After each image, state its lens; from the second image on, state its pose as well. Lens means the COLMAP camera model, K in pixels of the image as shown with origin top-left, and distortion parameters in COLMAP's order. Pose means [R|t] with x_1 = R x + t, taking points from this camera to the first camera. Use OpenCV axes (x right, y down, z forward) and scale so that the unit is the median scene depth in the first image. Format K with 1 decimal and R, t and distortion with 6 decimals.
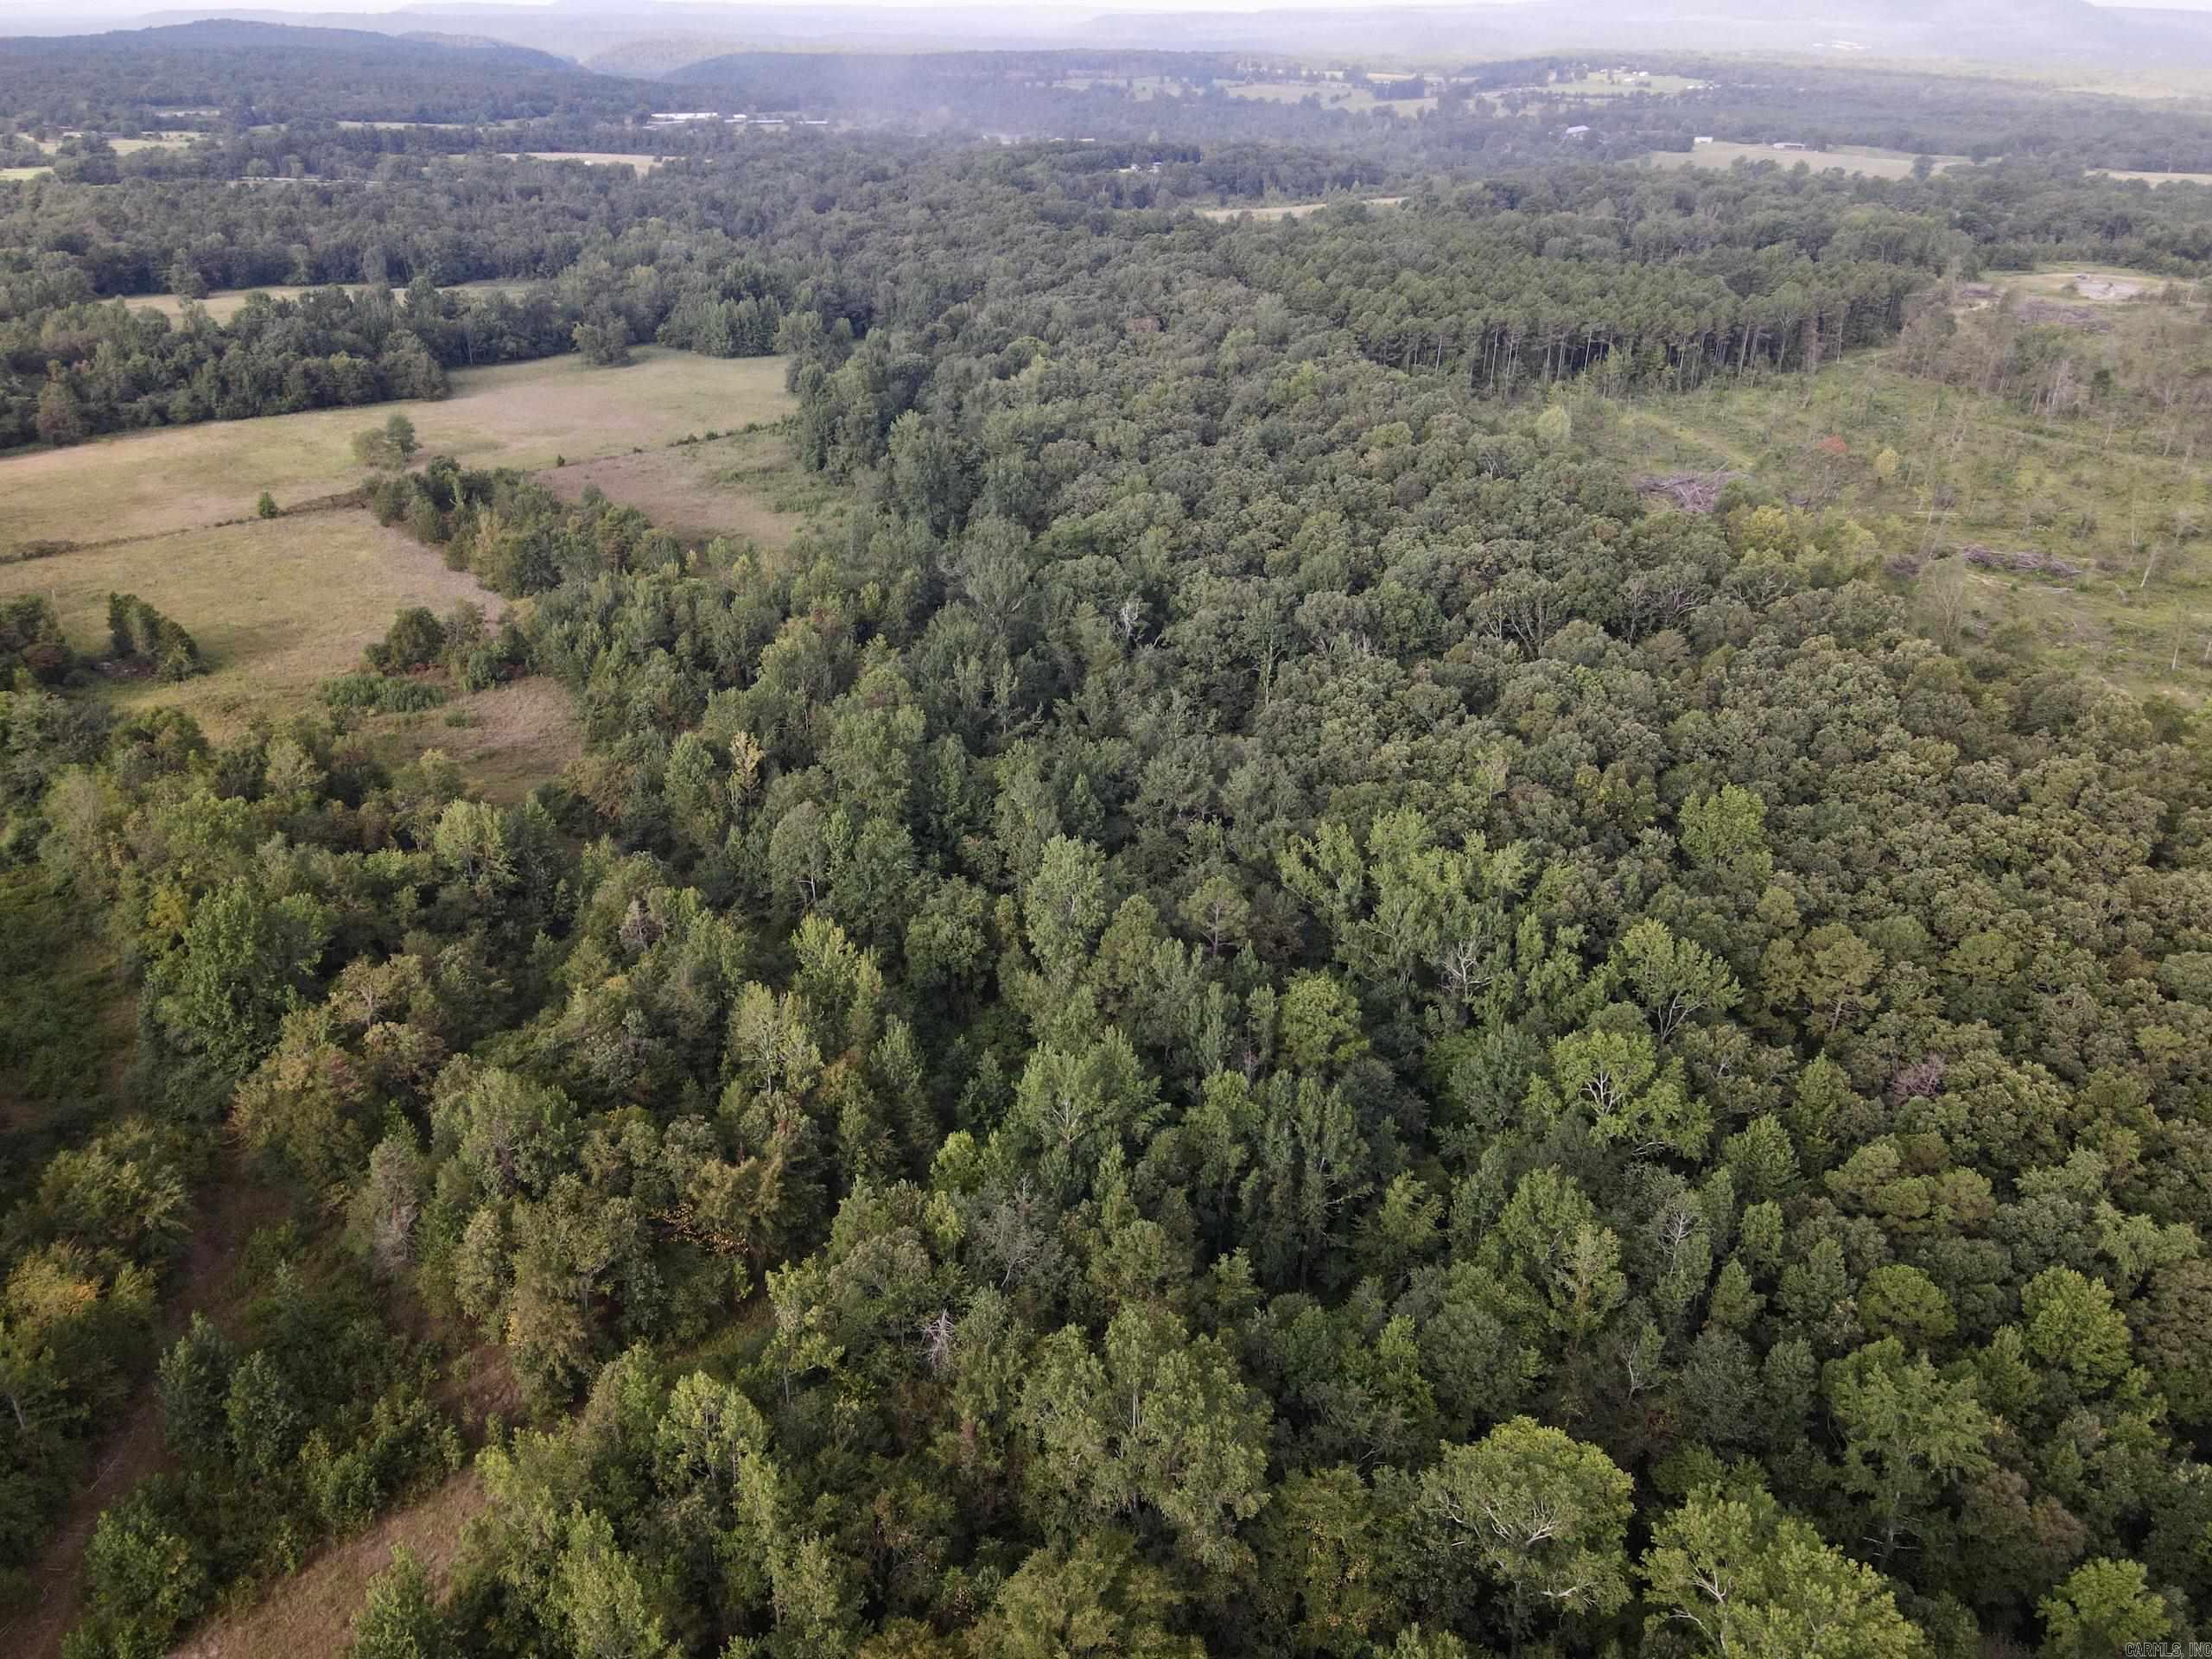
lens RADIAL K [[1532.3, 0, 1057.4], [0, 1532.3, 841.5], [0, 0, 1]] dist [0.024438, 0.000637]
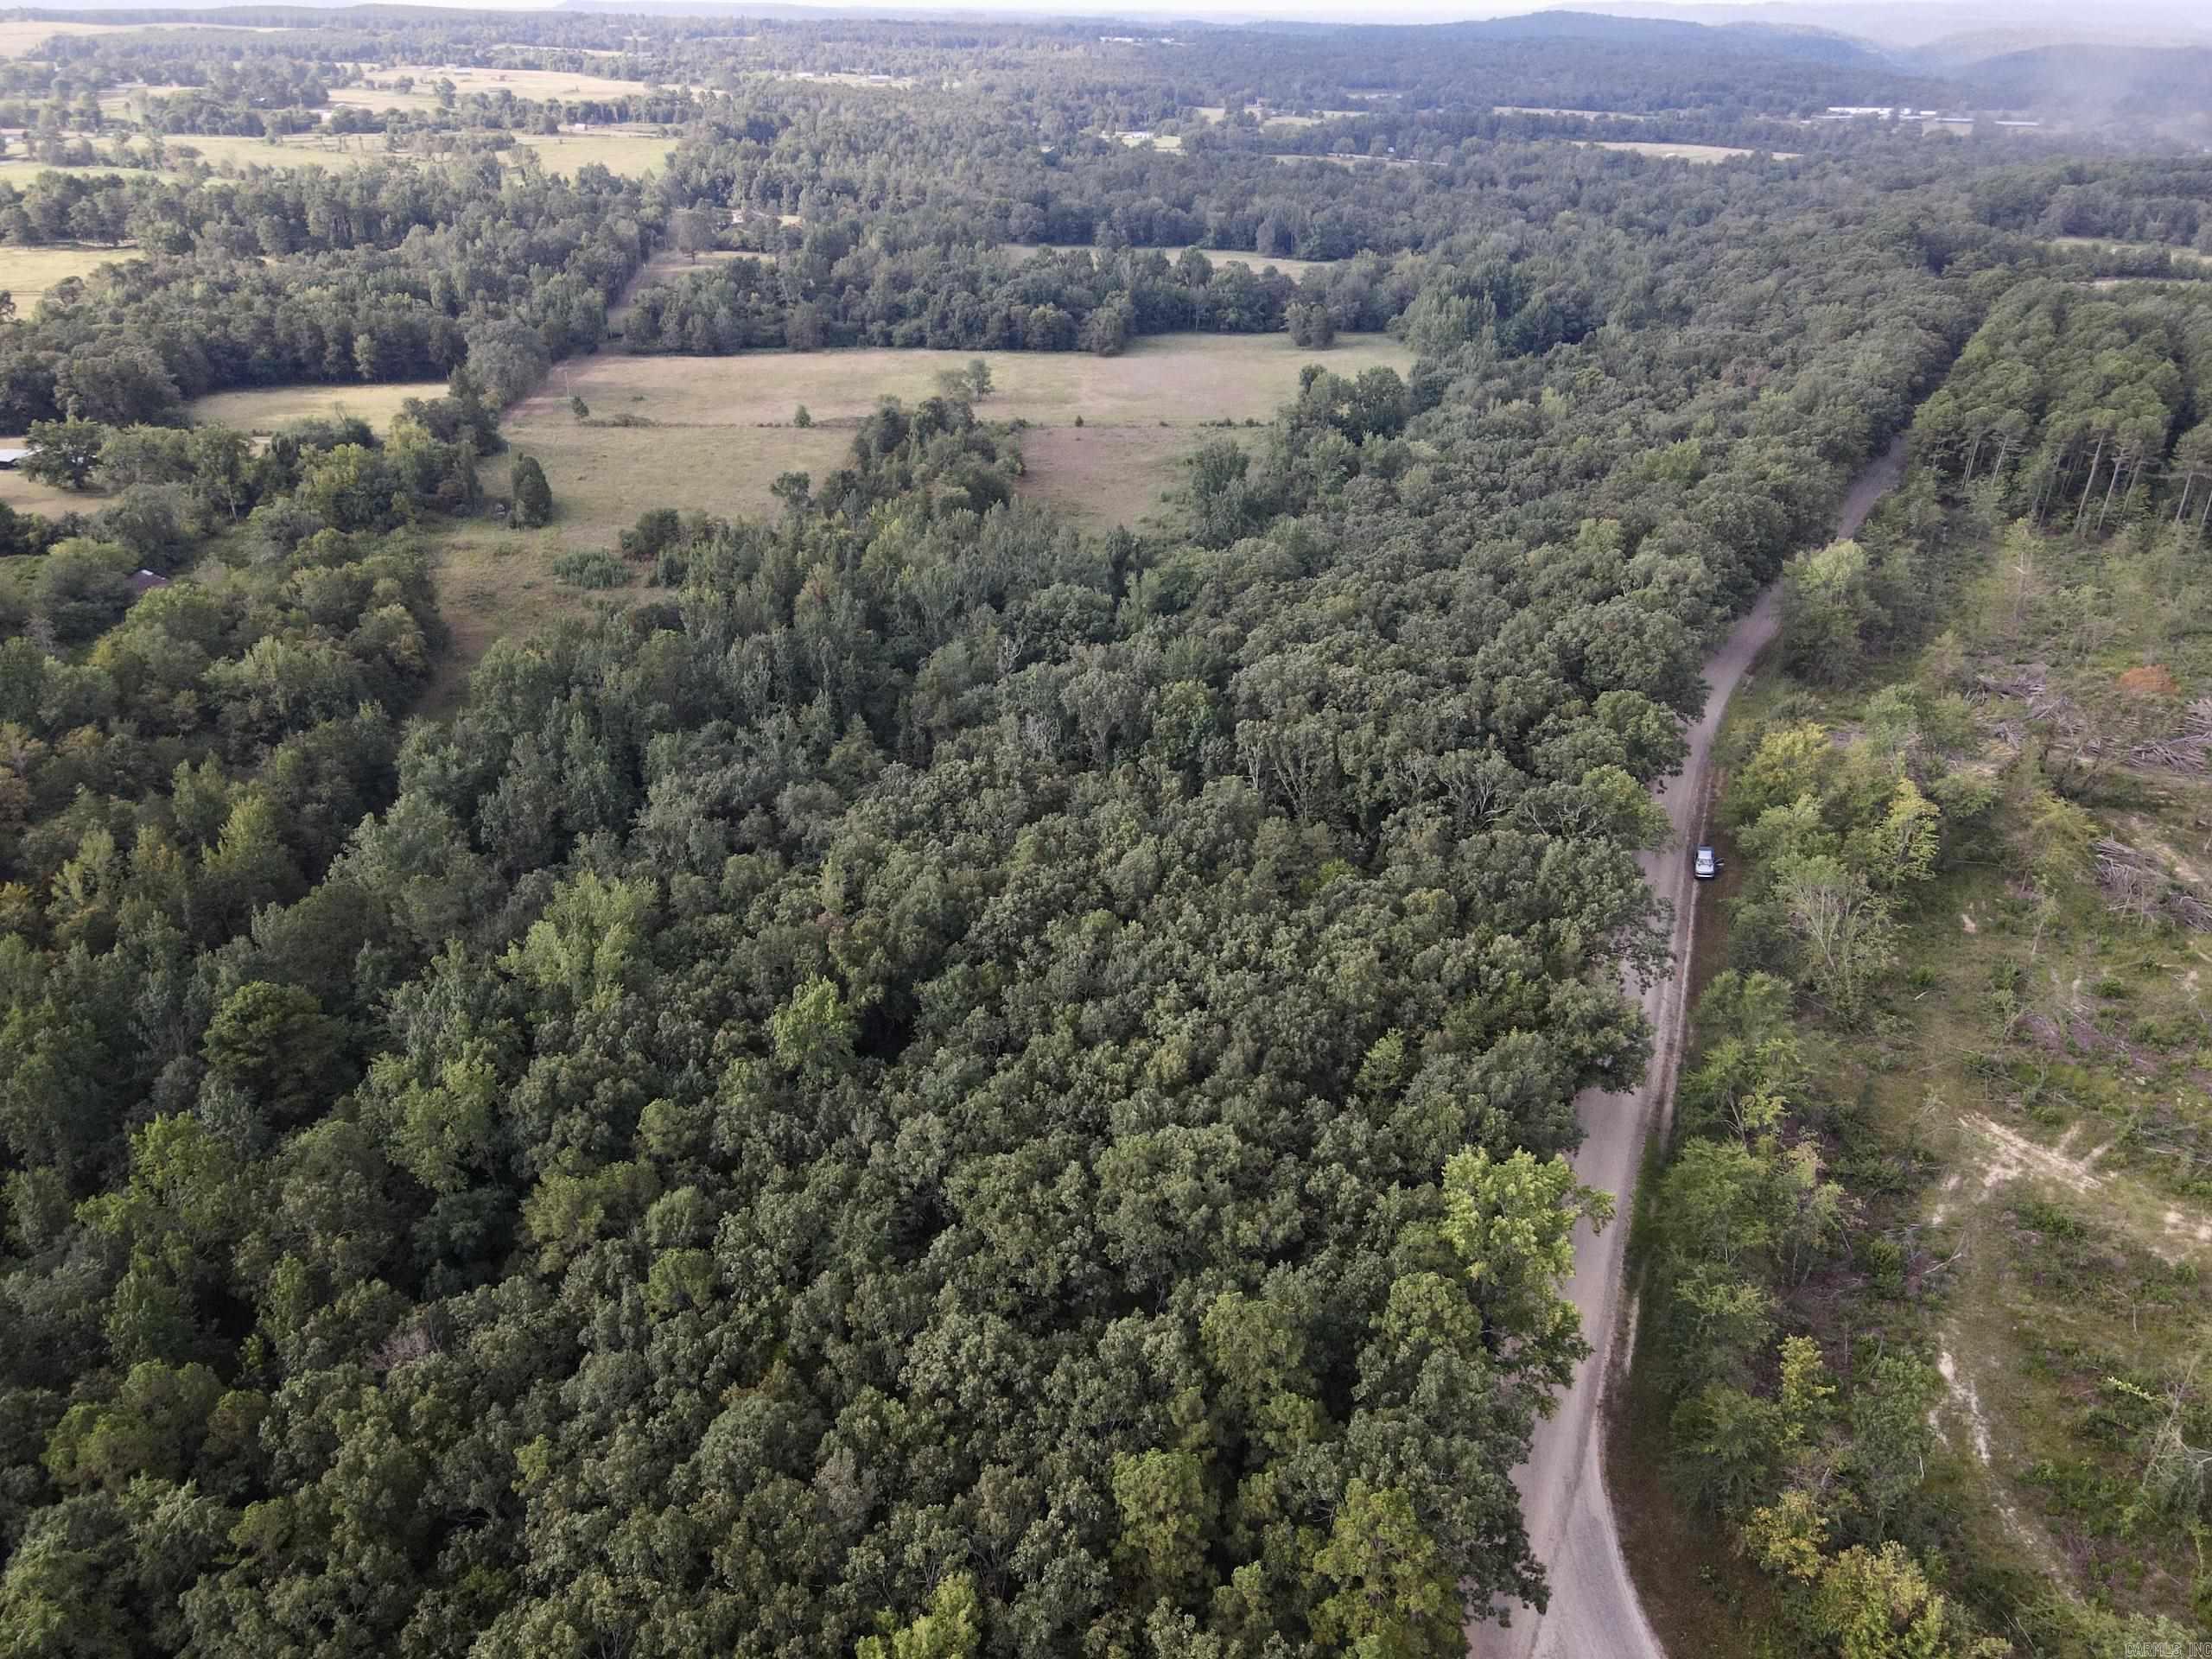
lens RADIAL K [[1543.5, 0, 1106.0], [0, 1543.5, 829.5], [0, 0, 1]] dist [0.010735, -0.001045]
pose [[0.762838, 0.303799, -0.570775, 0.344077], [-0.304528, 0.947518, 0.097323, -0.081314], [0.570386, 0.099576, 0.815318, 0.154525]]
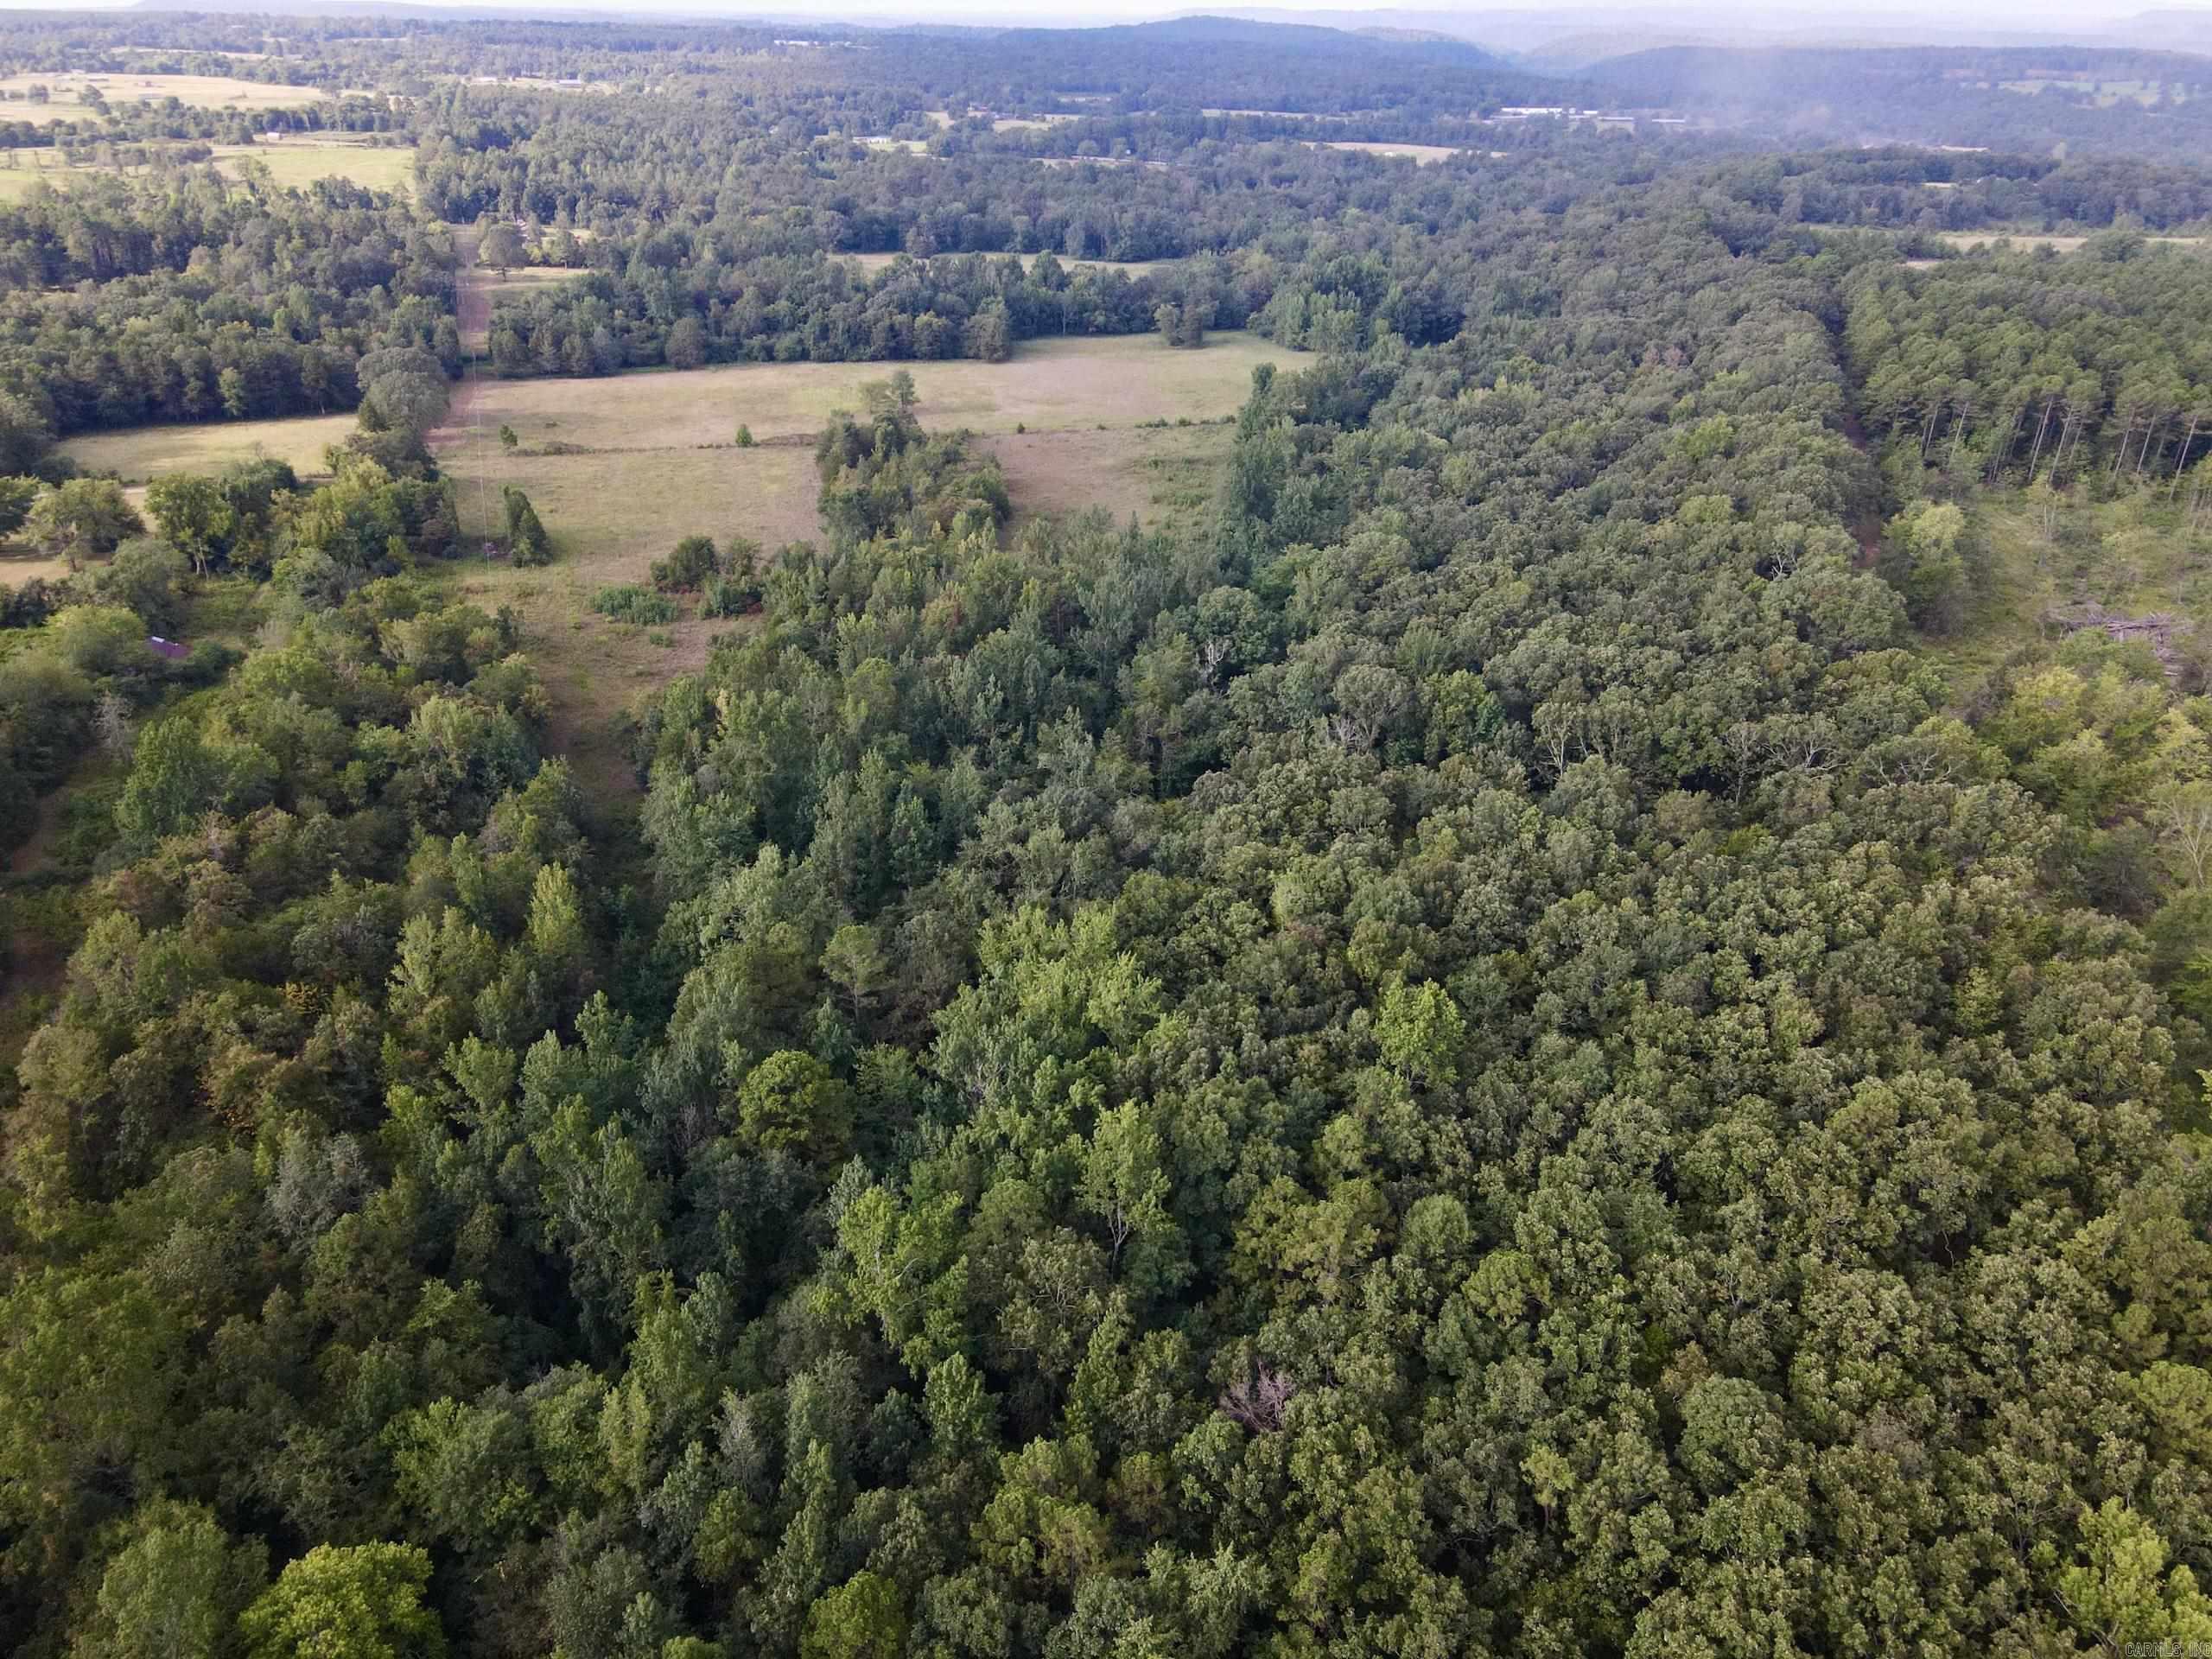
lens RADIAL K [[1543.5, 0, 1106.0], [0, 1543.5, 829.5], [0, 0, 1]] dist [0.010735, -0.001045]
pose [[0.875877, 0.228752, -0.424867, 0.216756], [-0.230522, 0.971881, 0.048040, -0.039967], [0.423909, 0.055864, 0.903980, 0.073833]]
